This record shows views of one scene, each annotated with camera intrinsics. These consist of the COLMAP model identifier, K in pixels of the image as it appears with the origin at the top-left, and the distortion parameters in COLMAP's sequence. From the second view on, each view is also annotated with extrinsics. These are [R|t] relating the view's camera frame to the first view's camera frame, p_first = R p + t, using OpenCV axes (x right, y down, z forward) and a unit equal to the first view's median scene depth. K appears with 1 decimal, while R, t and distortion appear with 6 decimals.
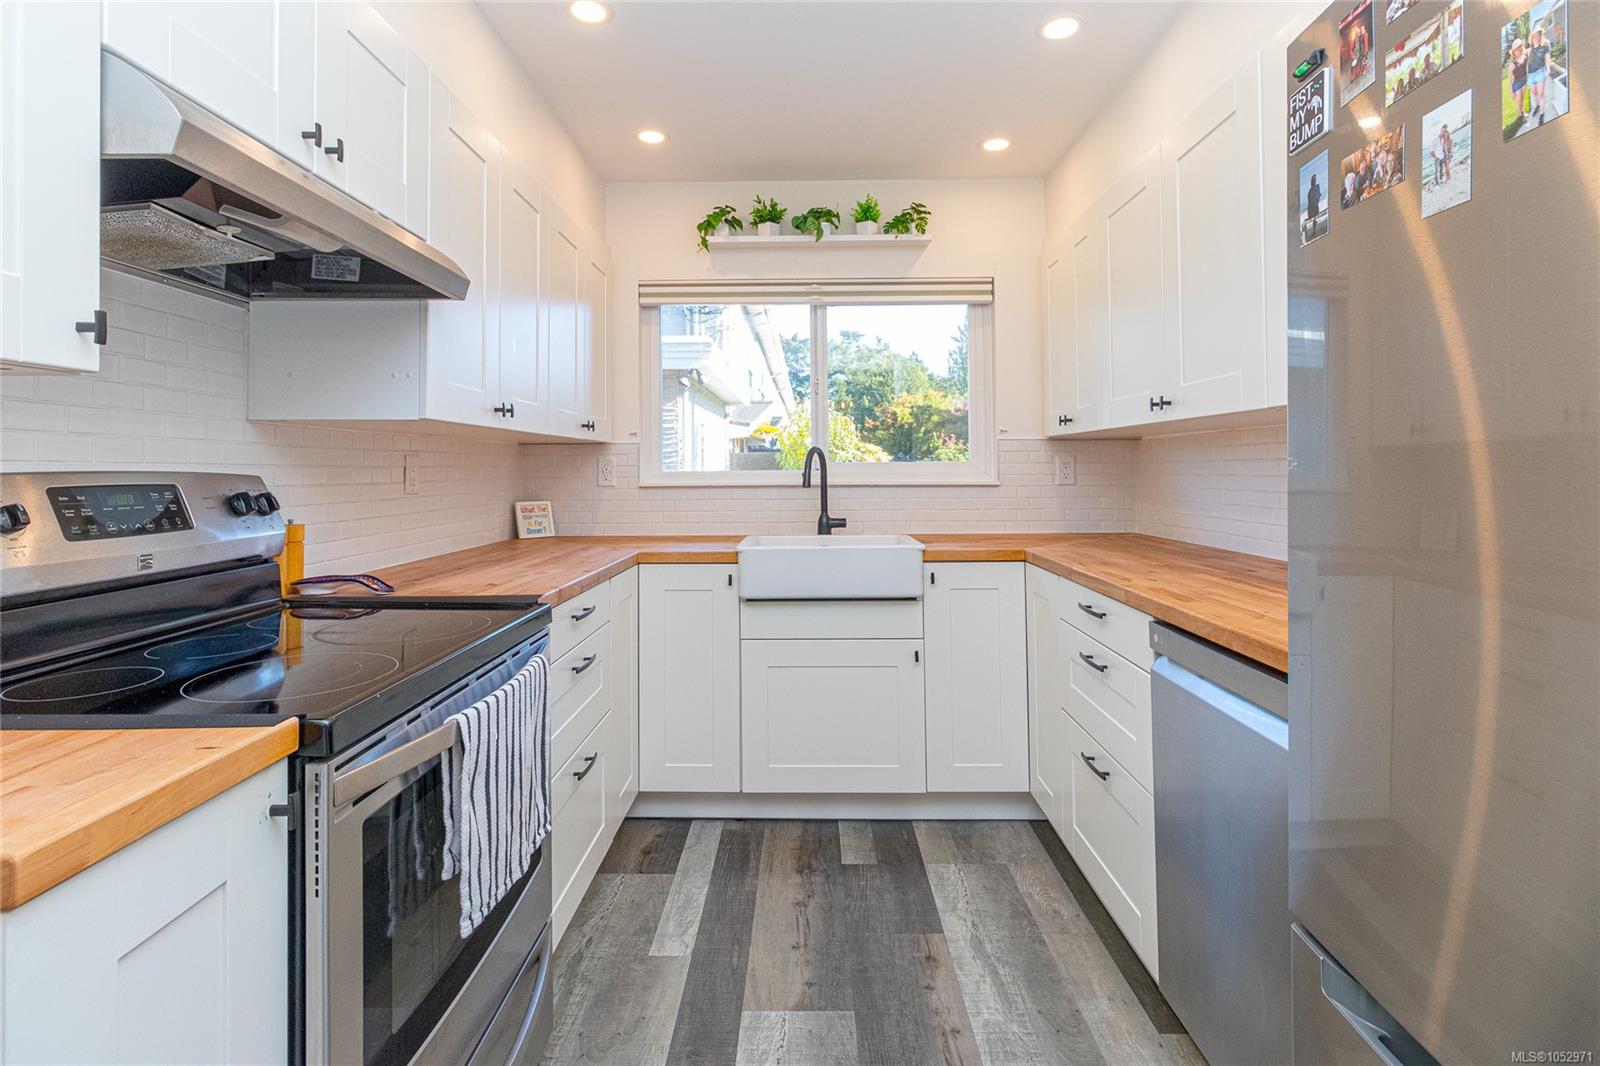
lens RADIAL K [[771.1, 0, 798.7], [0, 771.1, 449.4], [0, 0, 1]] dist [0.000104, -0.000189]
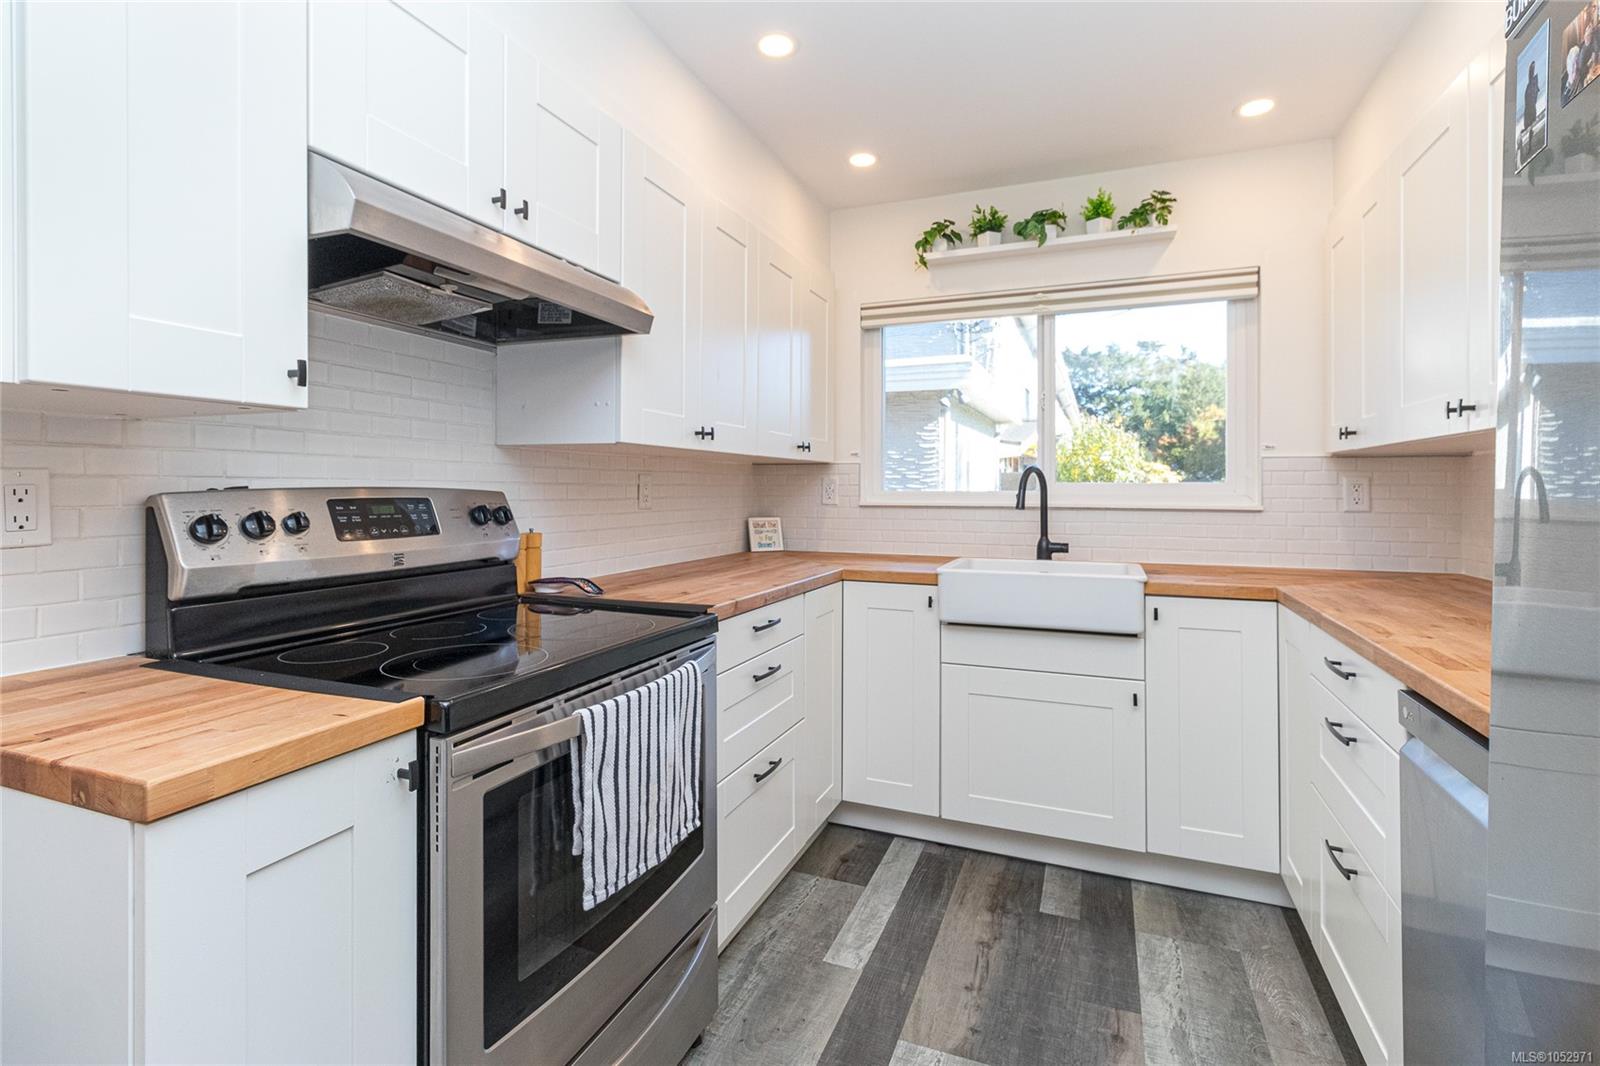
lens RADIAL K [[752.0, 0, 798.5], [0, 752.0, 484.5], [0, 0, 1]] dist [0.003399, -0.000203]
pose [[0.933027, 0.006068, -0.359755, 0.127697], [0.001314, 0.999794, 0.020270, -0.000182], [0.359804, -0.019385, 0.932827, 0.059936]]
